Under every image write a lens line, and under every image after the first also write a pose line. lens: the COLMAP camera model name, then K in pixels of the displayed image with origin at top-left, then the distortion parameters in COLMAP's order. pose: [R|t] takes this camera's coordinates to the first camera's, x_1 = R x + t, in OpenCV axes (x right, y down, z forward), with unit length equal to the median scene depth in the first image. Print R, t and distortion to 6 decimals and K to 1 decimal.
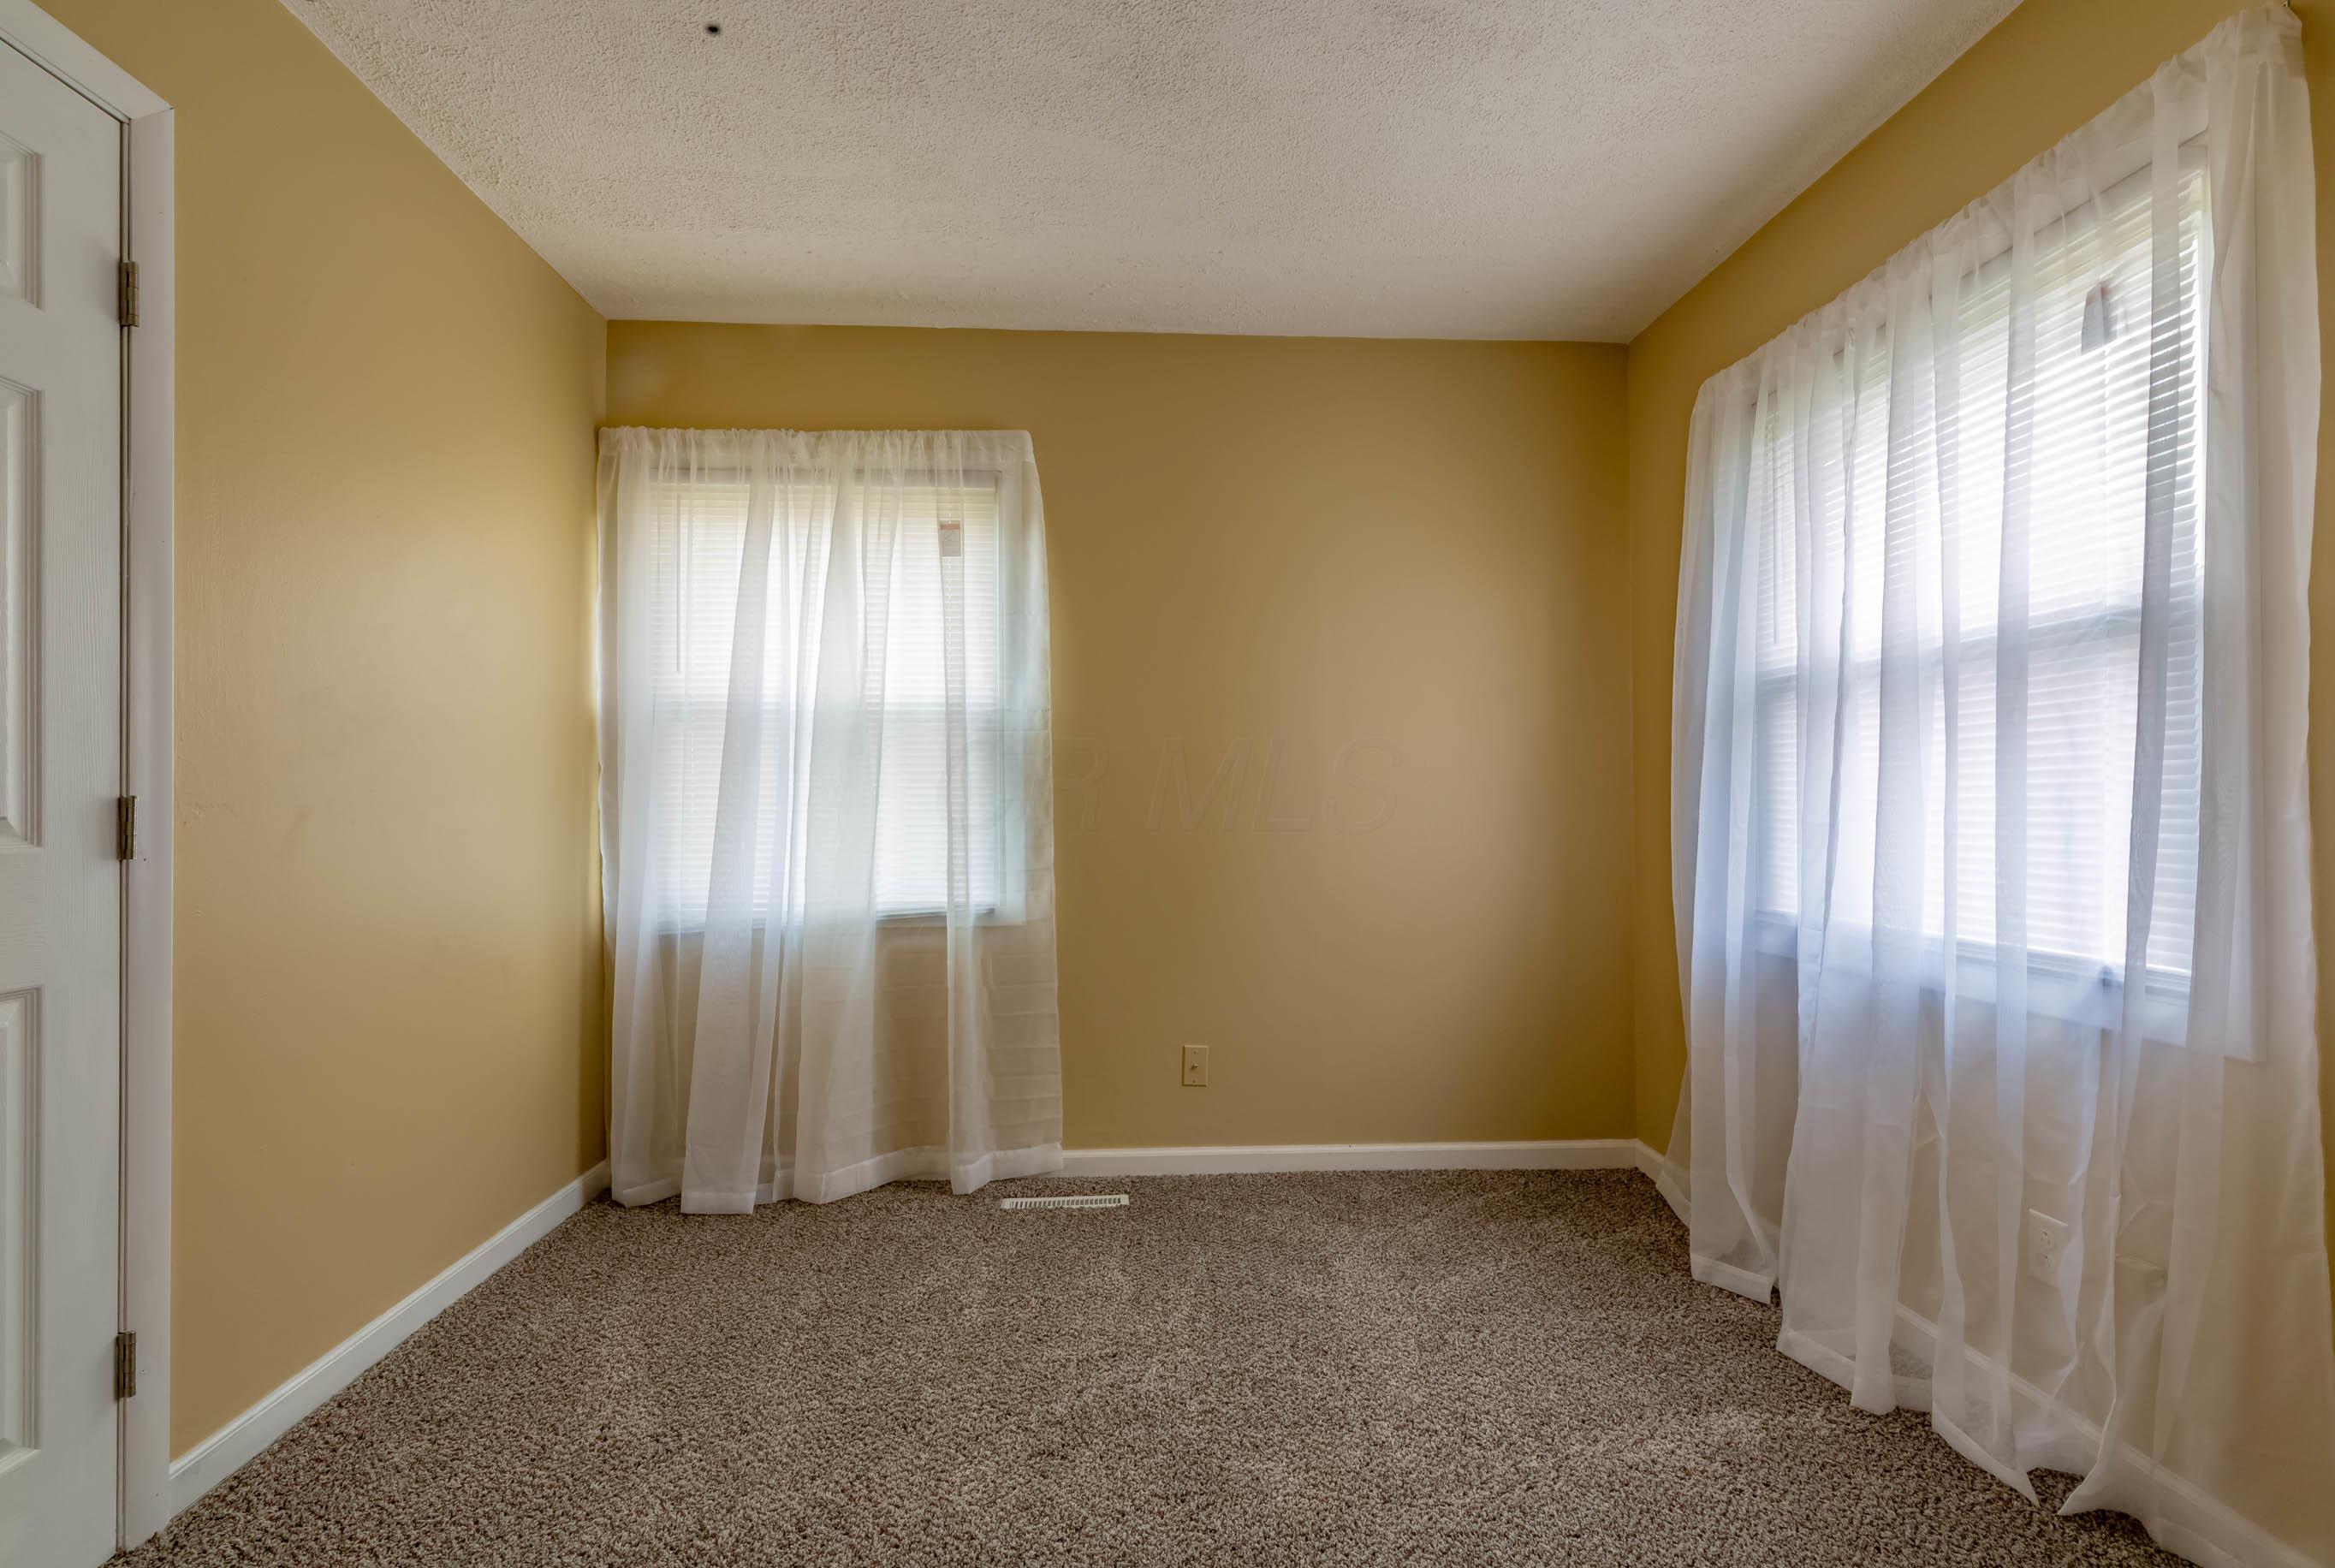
lens RADIAL K [[1005.9, 0, 1167.5], [0, 1005.9, 784.0], [0, 0, 1]] dist [0.009951, -0.001374]
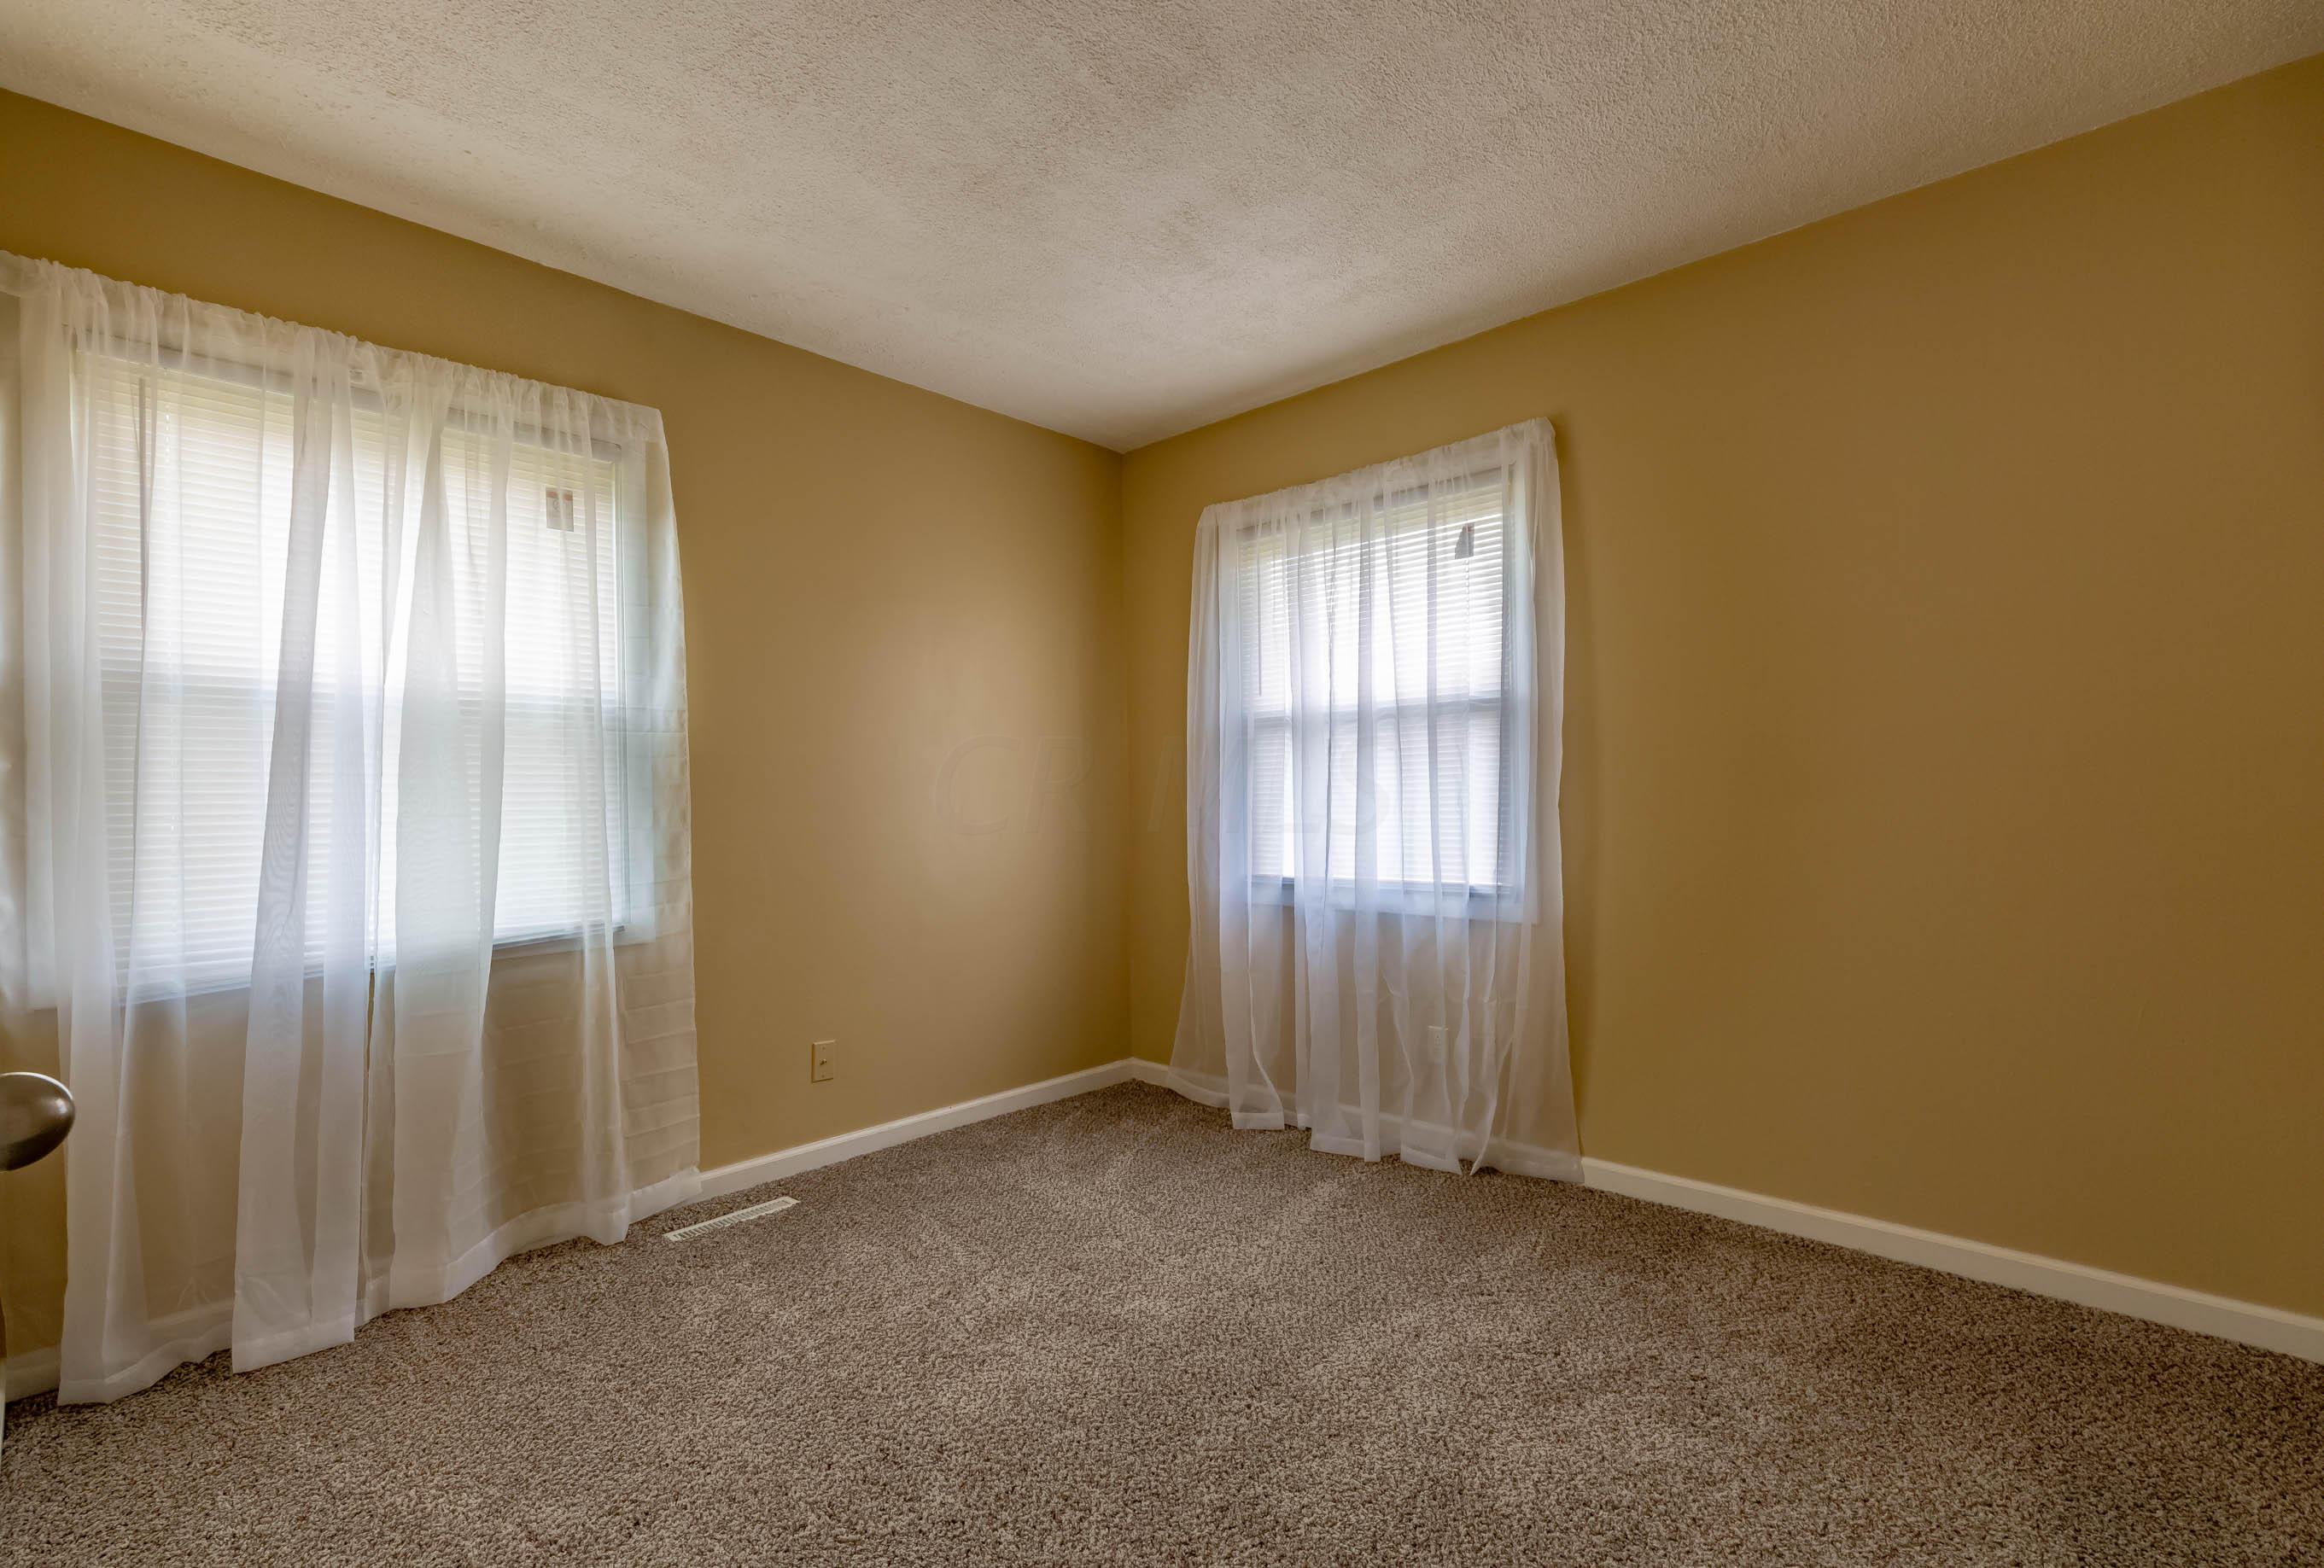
lens RADIAL K [[1001.1, 0, 1162.0], [0, 1001.1, 784.0], [0, 0, 1]] dist [0.009951, -0.001374]
pose [[0.740933, 0.002288, 0.671576, -0.440279], [0.000298, 0.999993, -0.003737, -0.001513], [-0.671579, 0.002969, 0.740927, 0.000178]]
